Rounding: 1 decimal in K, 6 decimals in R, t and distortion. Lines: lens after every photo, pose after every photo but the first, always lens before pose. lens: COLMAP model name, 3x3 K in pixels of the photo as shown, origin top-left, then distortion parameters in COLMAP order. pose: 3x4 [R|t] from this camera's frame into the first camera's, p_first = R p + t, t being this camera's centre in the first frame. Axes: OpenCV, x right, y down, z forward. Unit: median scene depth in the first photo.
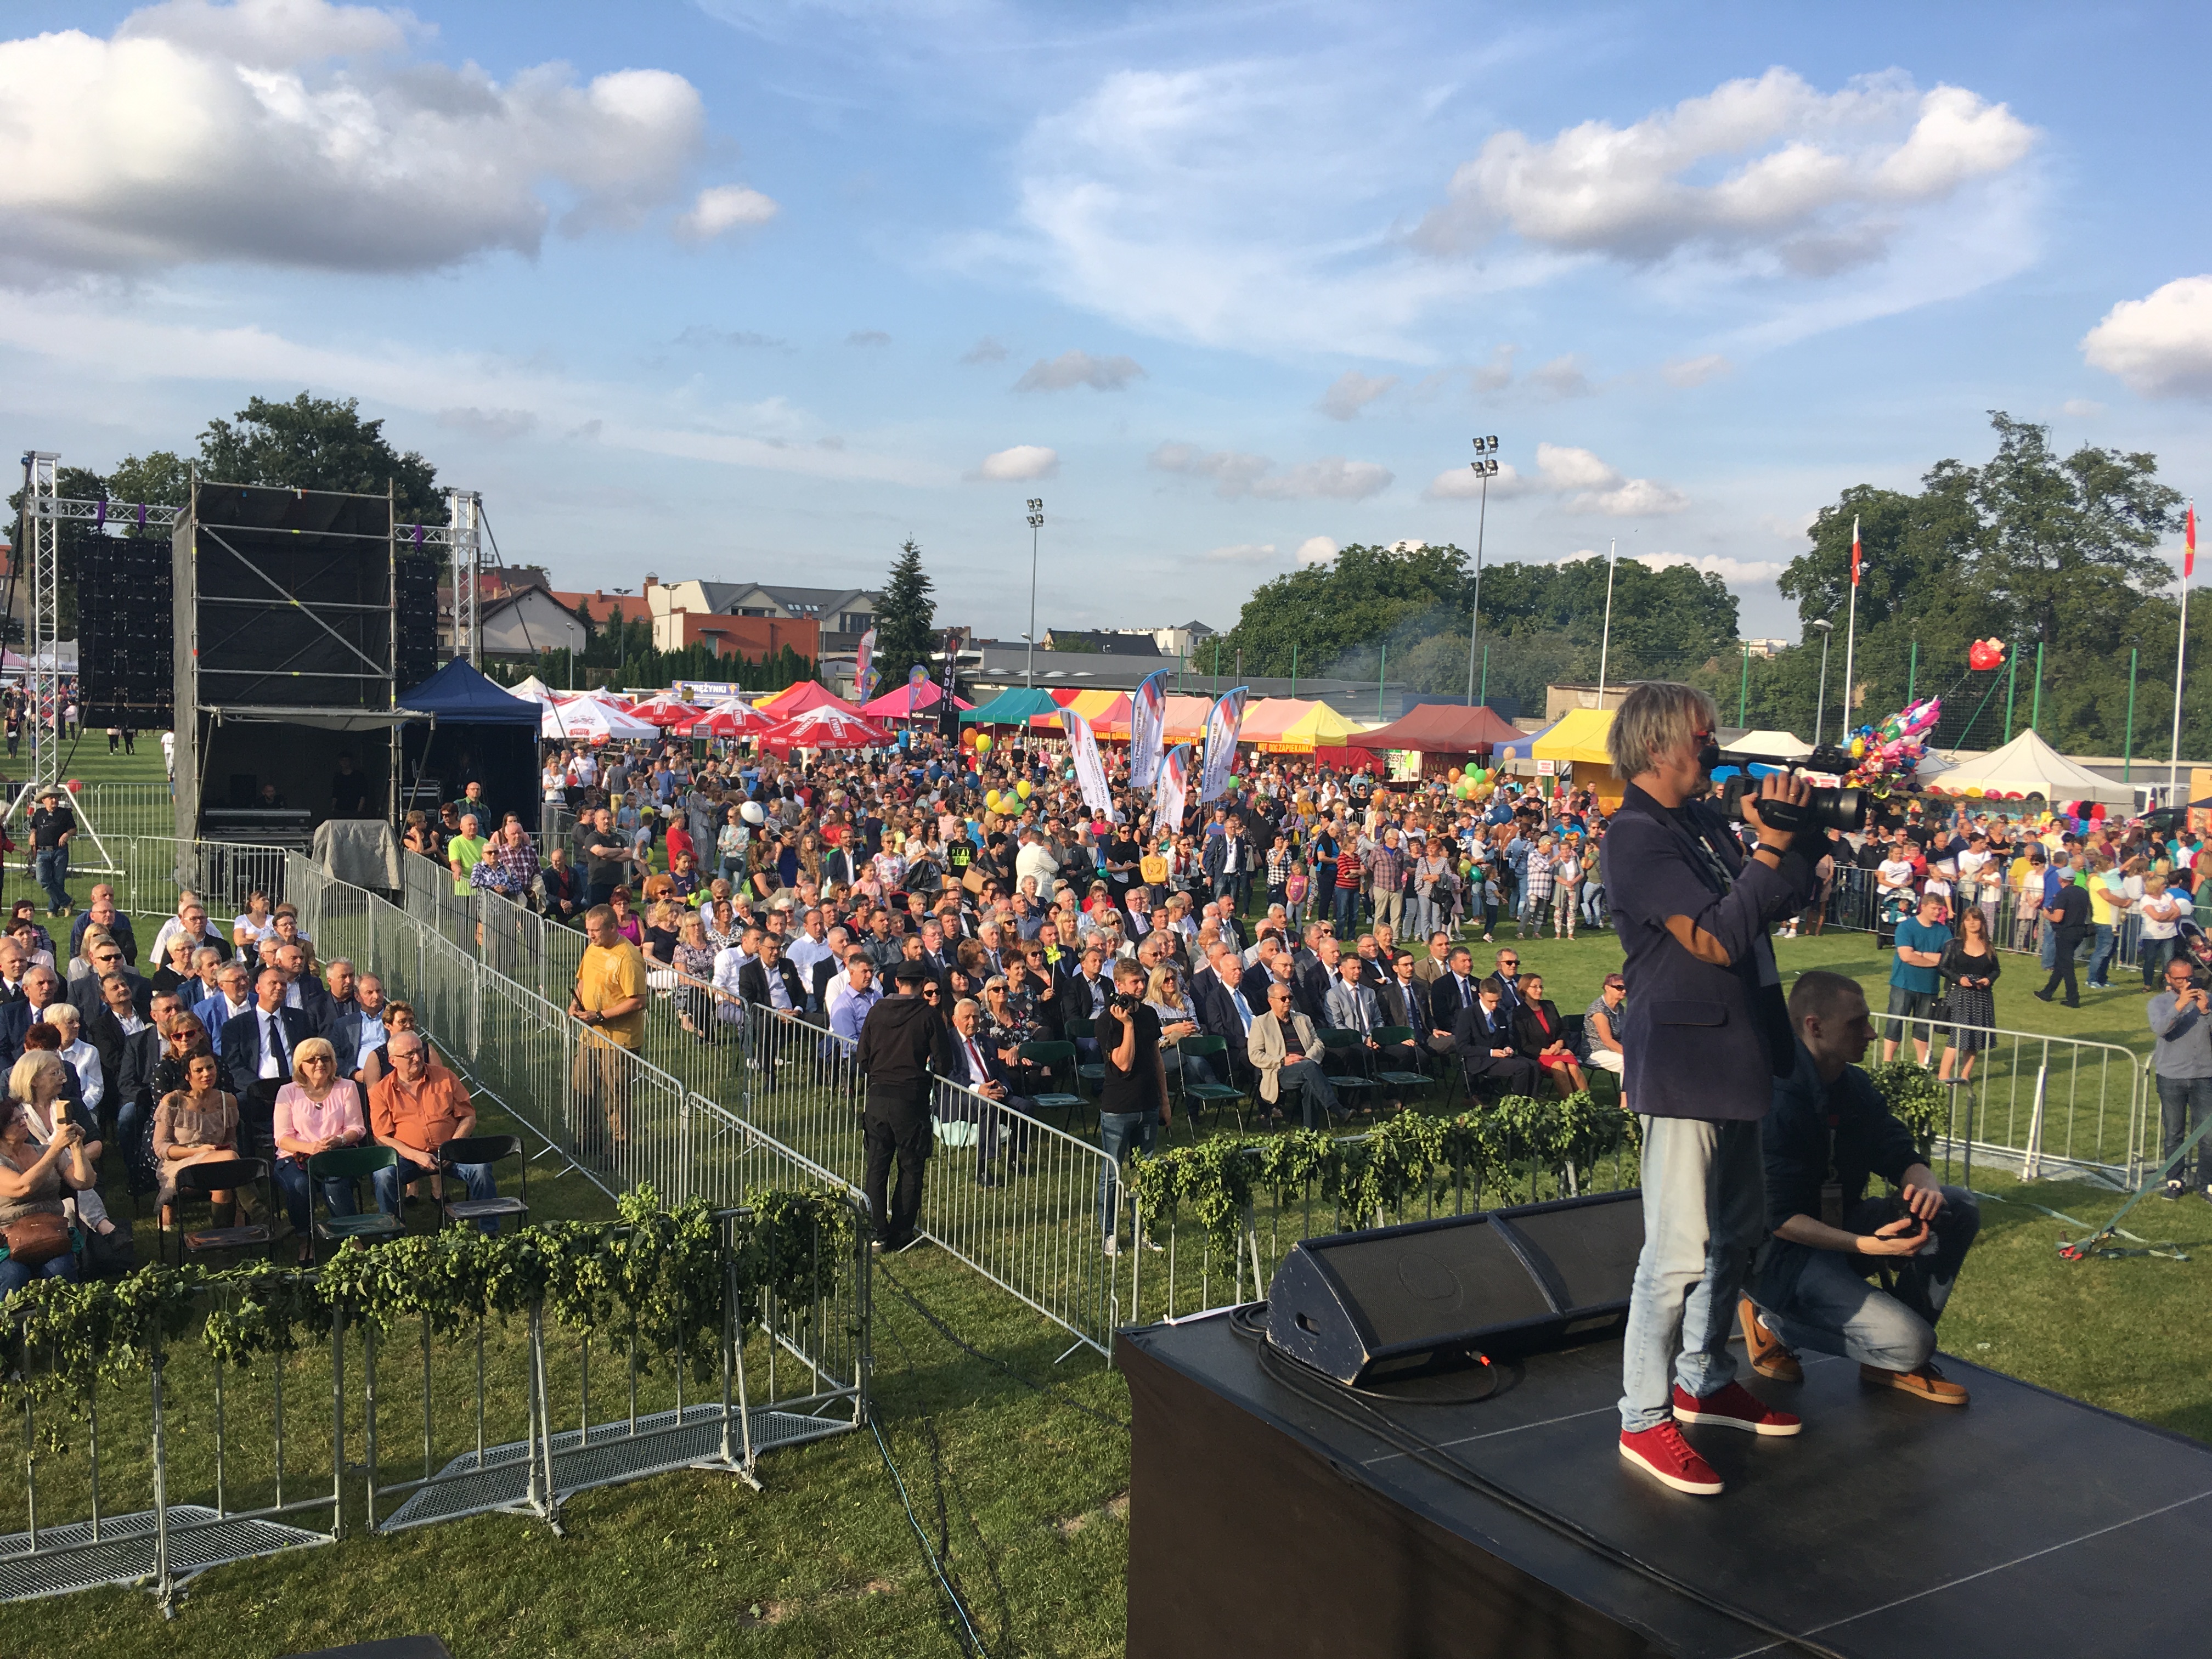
lens RADIAL K [[1855.6, 0, 1100.4], [0, 1855.6, 840.1], [0, 0, 1]] dist [0.105438, -0.161842]
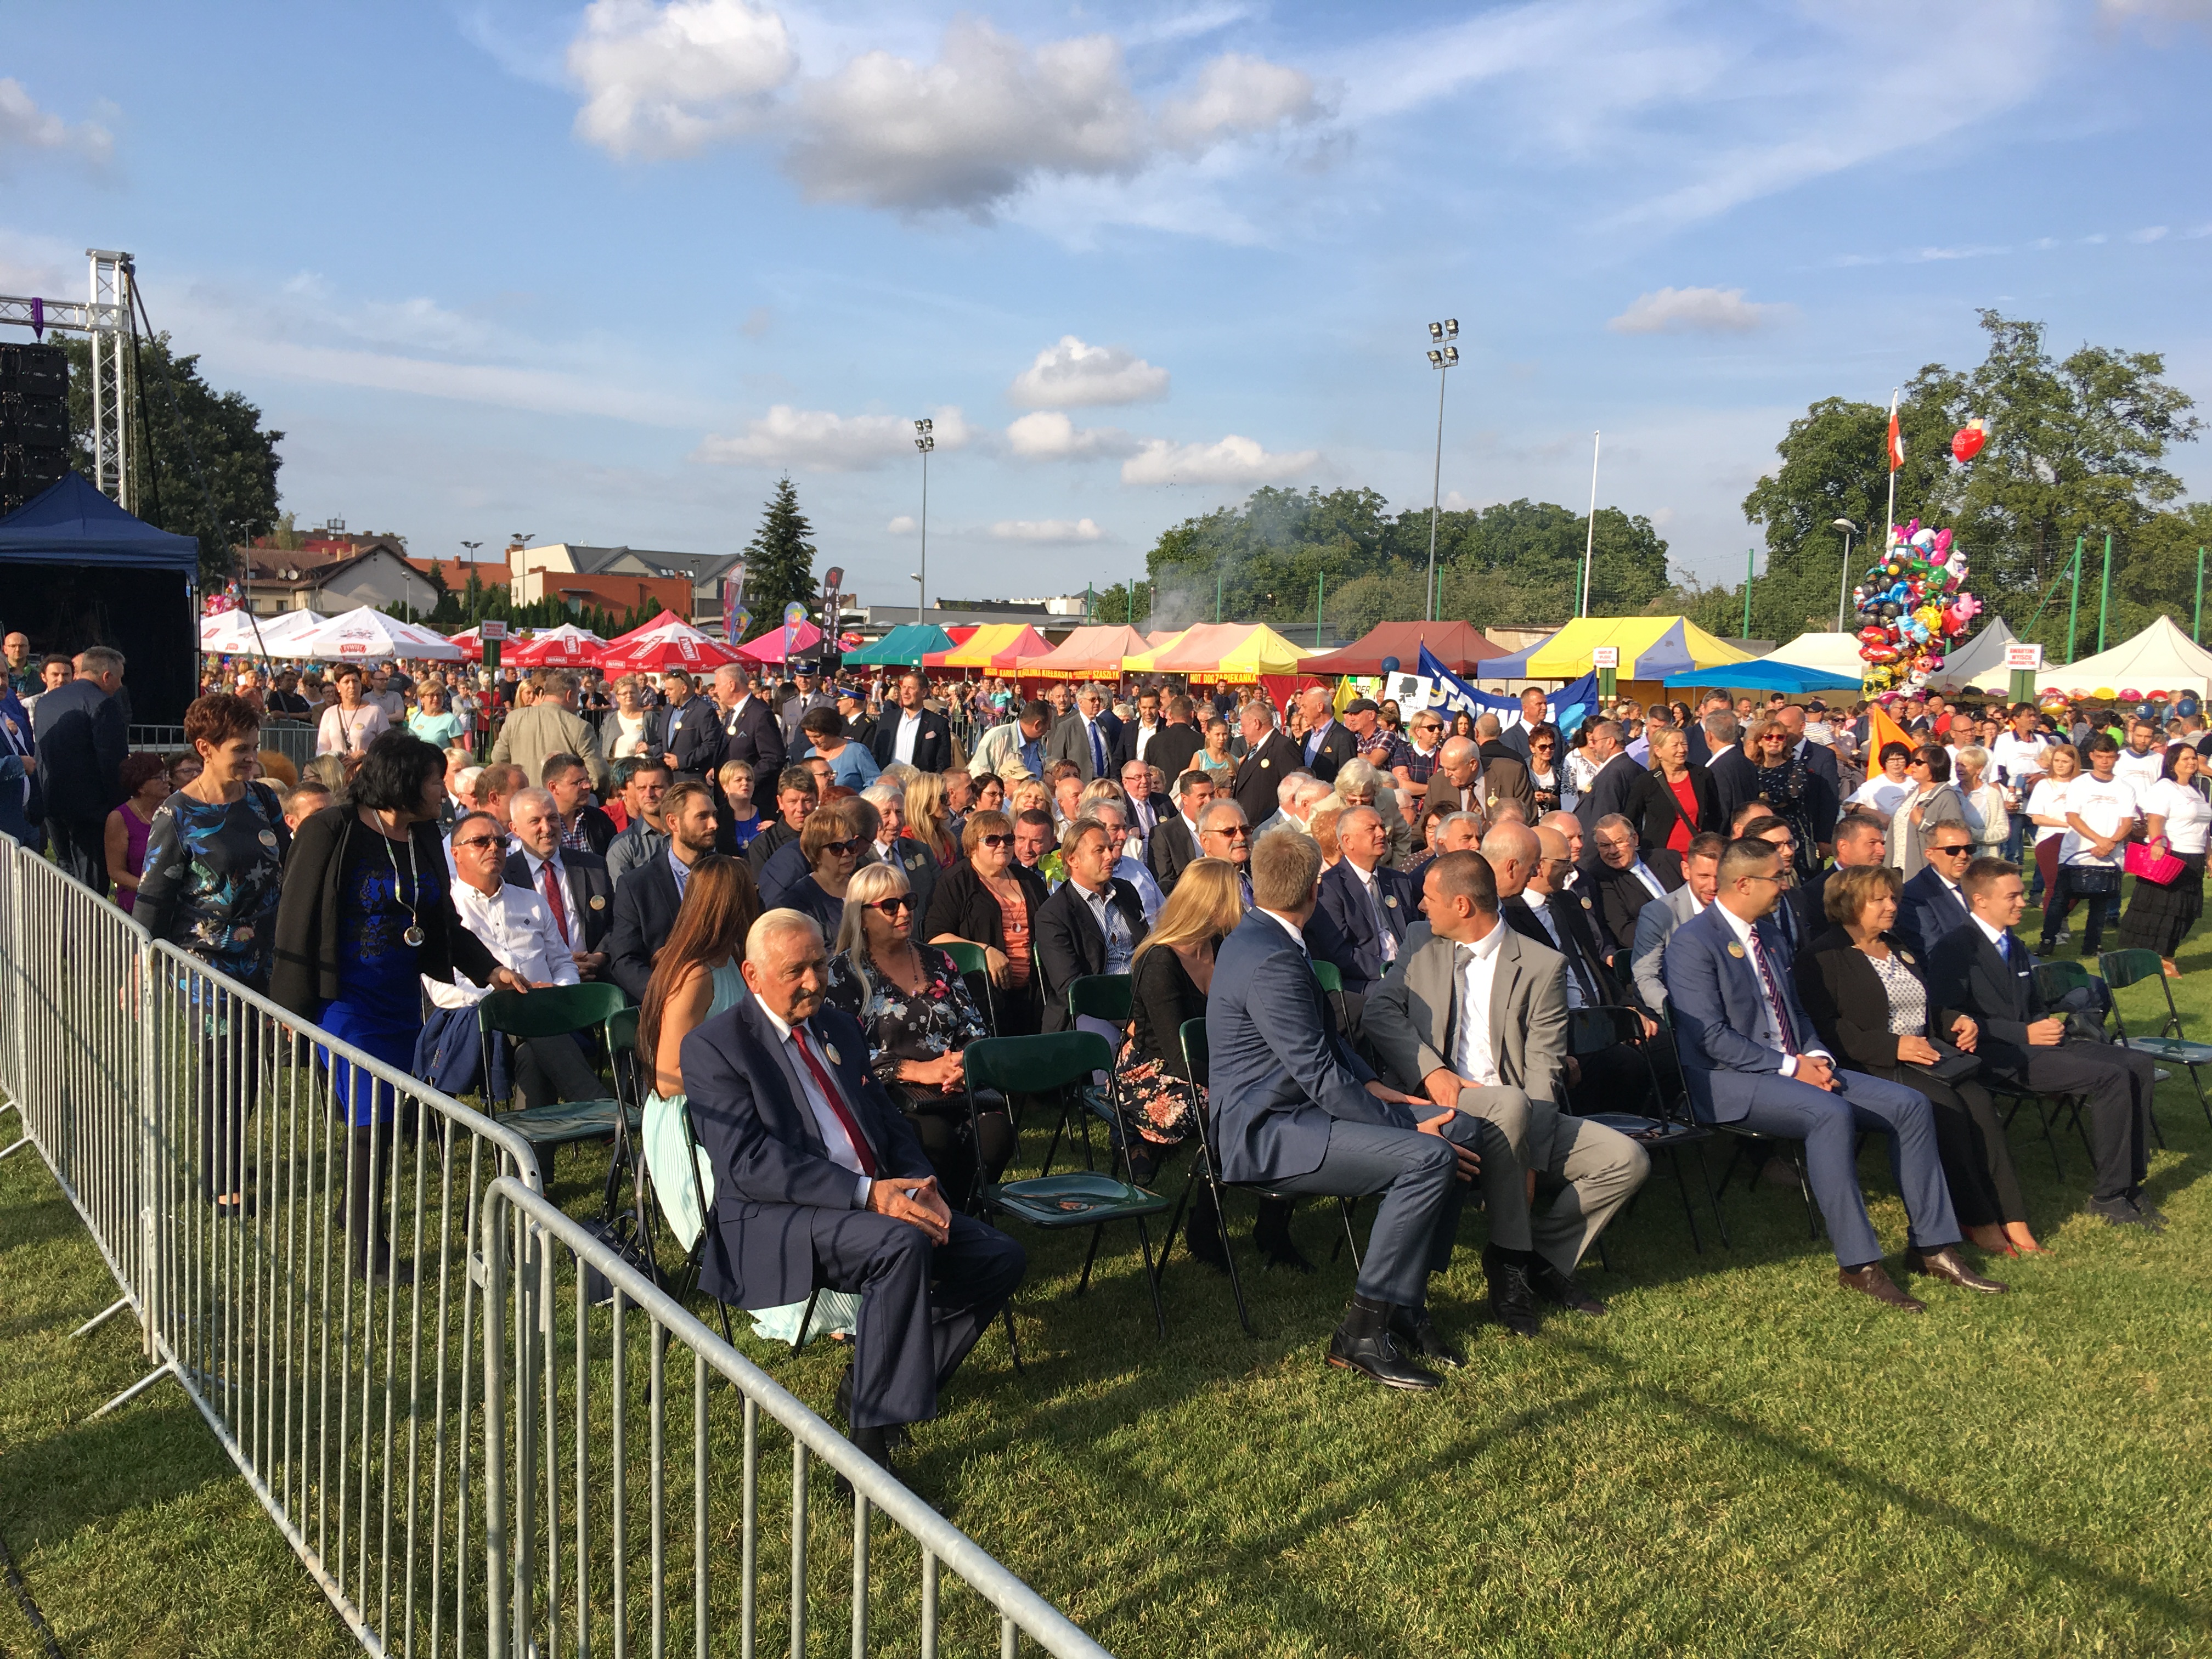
lens RADIAL K [[1855.6, 0, 1105.4], [0, 1855.6, 819.0], [0, 0, 1]] dist [0.105438, -0.161842]
pose [[0.998010, -0.012932, 0.061711, -0.006350], [0.012992, 0.999915, -0.000568, 0.011578], [-0.061699, 0.001369, 0.998094, 0.110321]]
